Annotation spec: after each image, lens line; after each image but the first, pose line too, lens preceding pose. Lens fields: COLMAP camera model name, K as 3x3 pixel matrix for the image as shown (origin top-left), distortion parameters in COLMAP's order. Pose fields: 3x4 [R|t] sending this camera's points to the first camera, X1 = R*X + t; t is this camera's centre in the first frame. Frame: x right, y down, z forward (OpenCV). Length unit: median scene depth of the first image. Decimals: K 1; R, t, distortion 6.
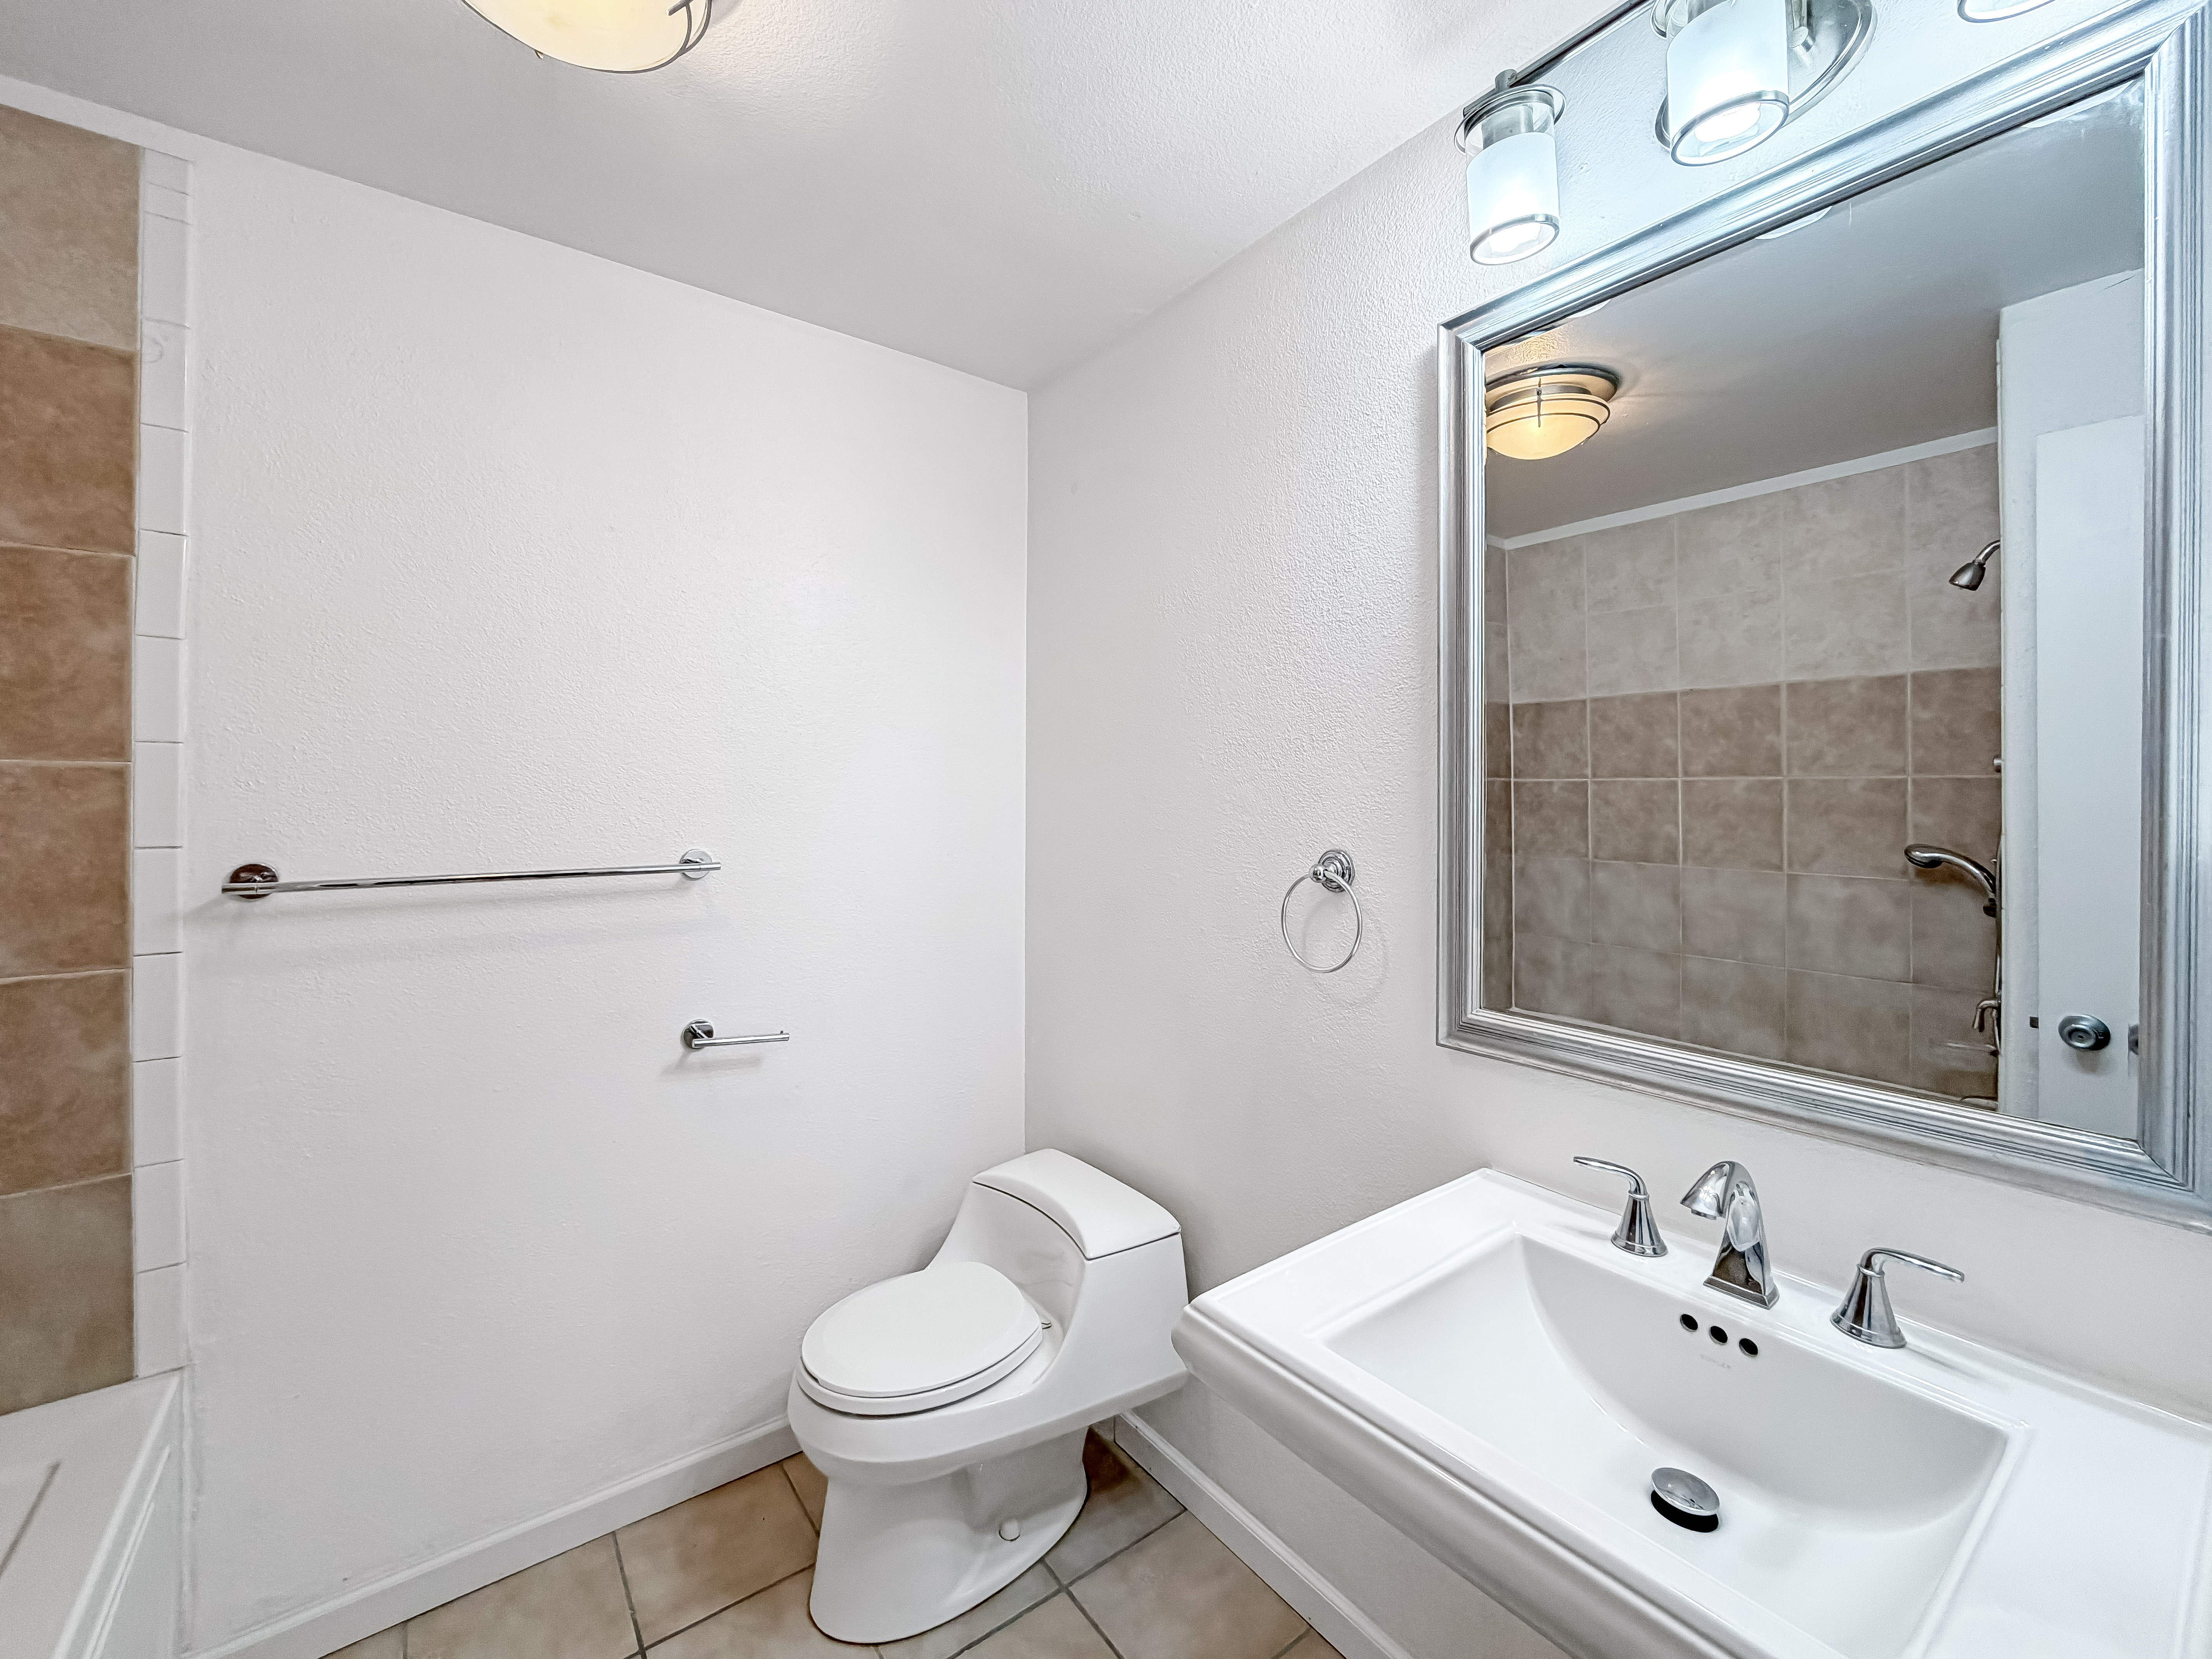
lens RADIAL K [[897.5, 0, 1108.8], [0, 897.5, 796.3], [0, 0, 1]] dist [-0.000227, -0.000227]
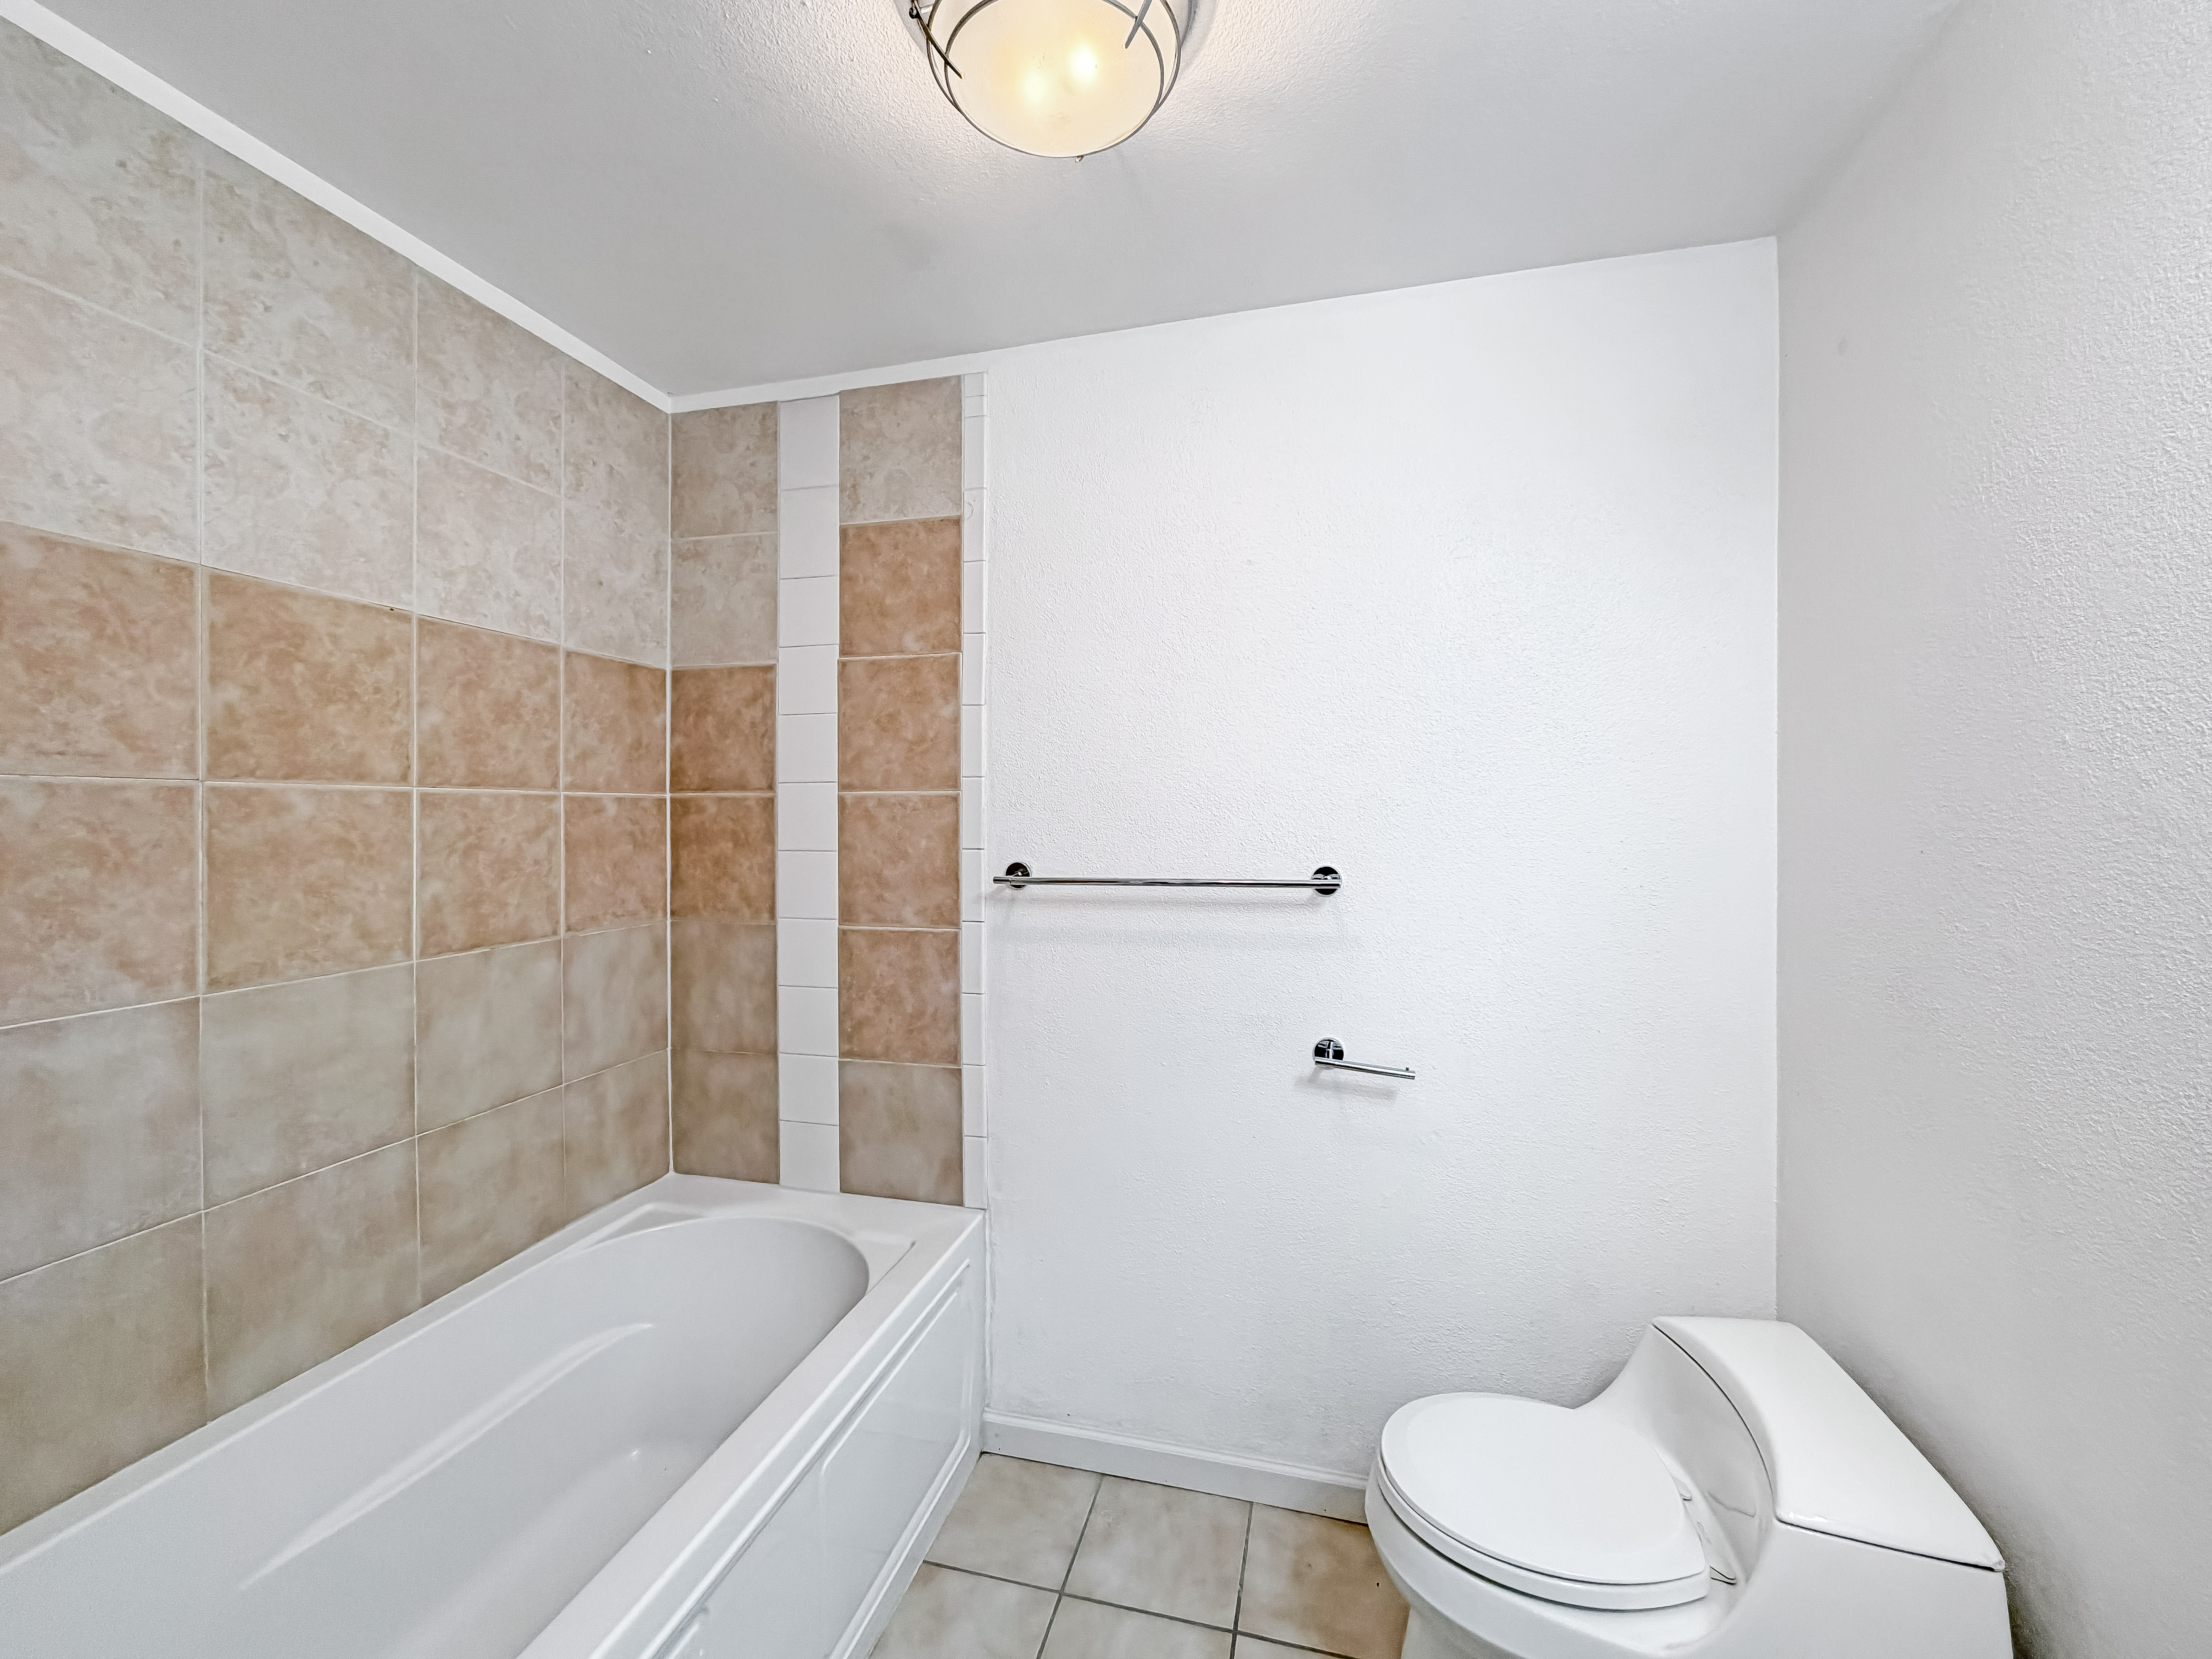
lens RADIAL K [[900.2, 0, 1105.4], [0, 900.2, 815.5], [0, 0, 1]] dist [-0.000685, -0.000232]
pose [[0.622959, -0.001279, -0.782253, 0.227076], [0.002896, 0.999996, 0.000671, 0.002359], [0.782249, -0.002683, 0.622960, 0.255555]]
